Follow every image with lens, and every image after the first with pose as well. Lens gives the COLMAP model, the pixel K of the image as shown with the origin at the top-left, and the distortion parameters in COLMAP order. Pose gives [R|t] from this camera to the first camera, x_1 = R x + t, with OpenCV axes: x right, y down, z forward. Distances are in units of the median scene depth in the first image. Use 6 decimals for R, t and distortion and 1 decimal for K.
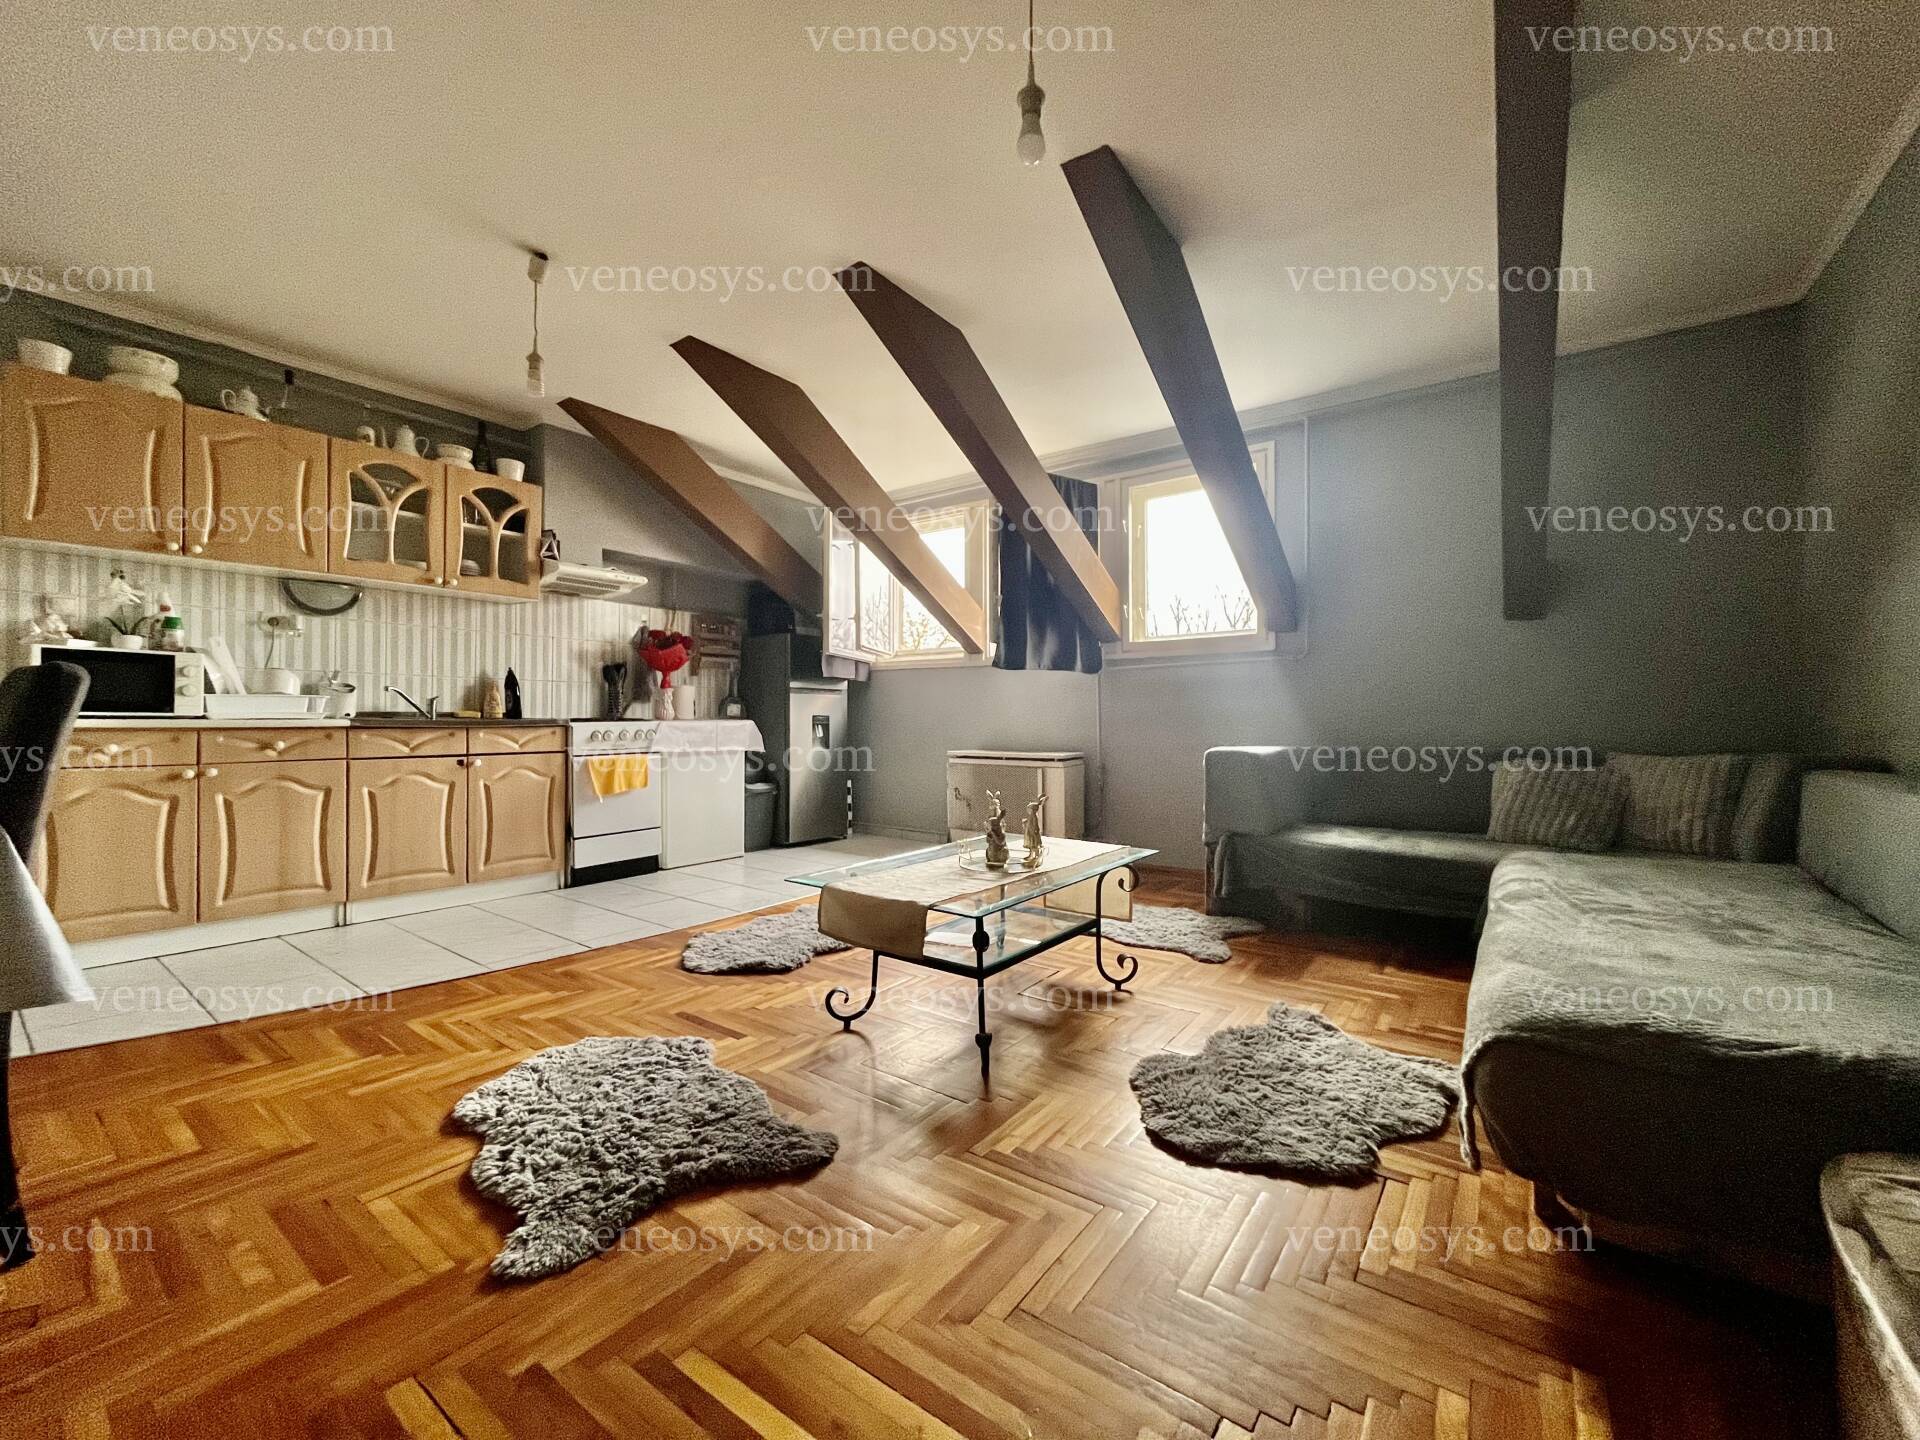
lens RADIAL K [[773.1, 0, 944.6], [0, 773.1, 715.8], [0, 0, 1]] dist [-0.002450, -0.000415]
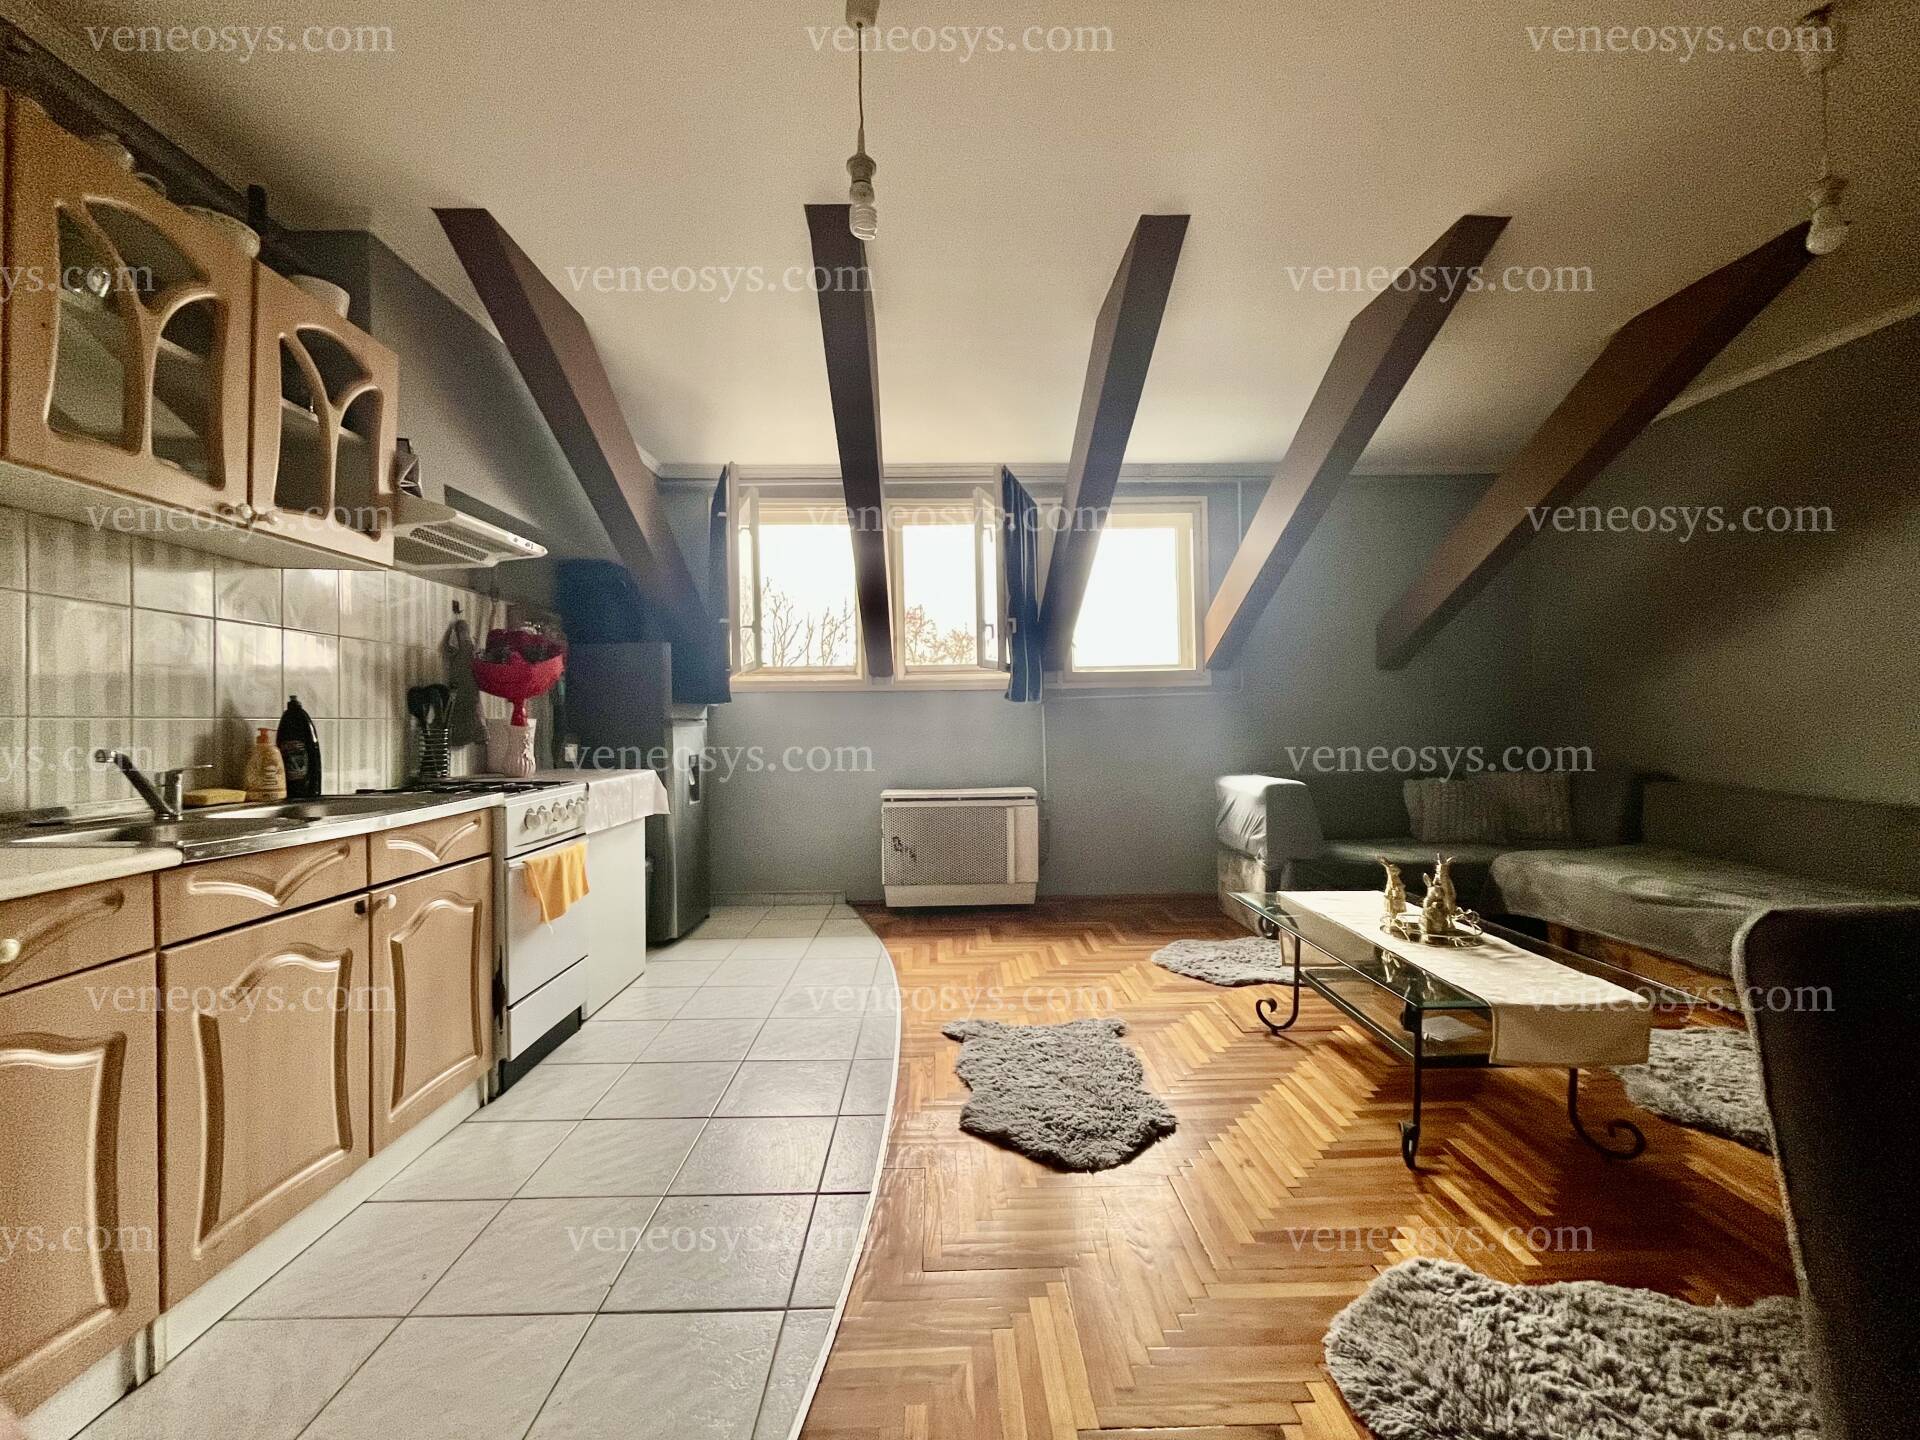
lens RADIAL K [[773.1, 0, 951.2], [0, 773.1, 717.8], [0, 0, 1]] dist [-0.002450, -0.000415]
pose [[0.787521, -0.008762, 0.616226, -0.575276], [0.008838, 0.999957, 0.002923, -0.049068], [-0.616225, 0.003144, 0.787564, 0.366709]]
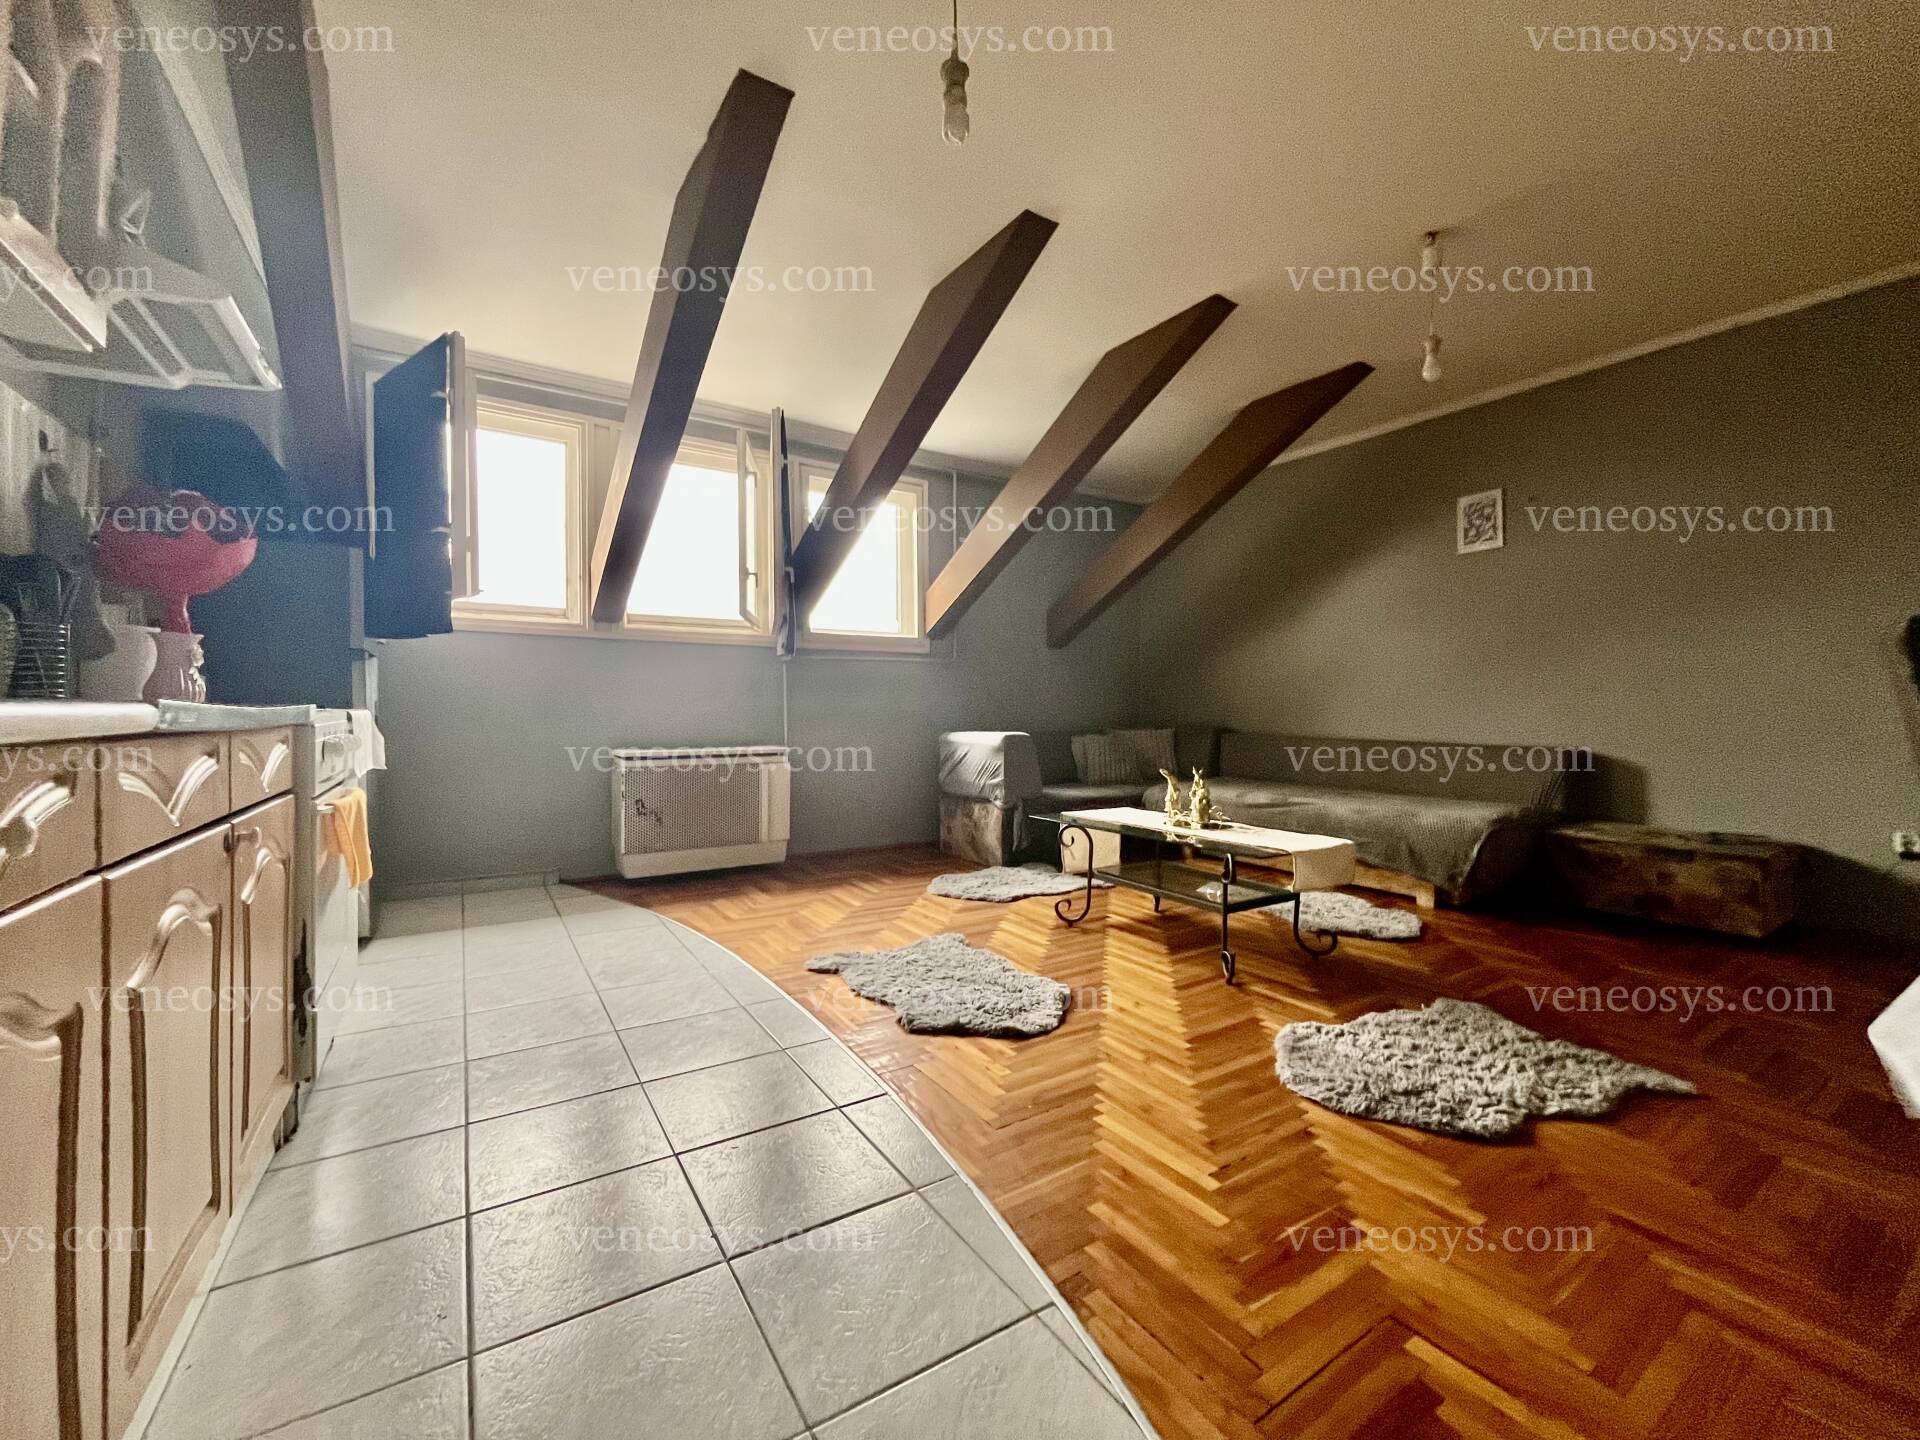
lens RADIAL K [[773.1, 0, 957.5], [0, 773.1, 718.4], [0, 0, 1]] dist [-0.002450, -0.000415]
pose [[0.348382, -0.008200, 0.937317, -0.742129], [-0.008294, 0.999896, 0.011830, 0.002983], [-0.937316, -0.011896, 0.348277, 0.555213]]
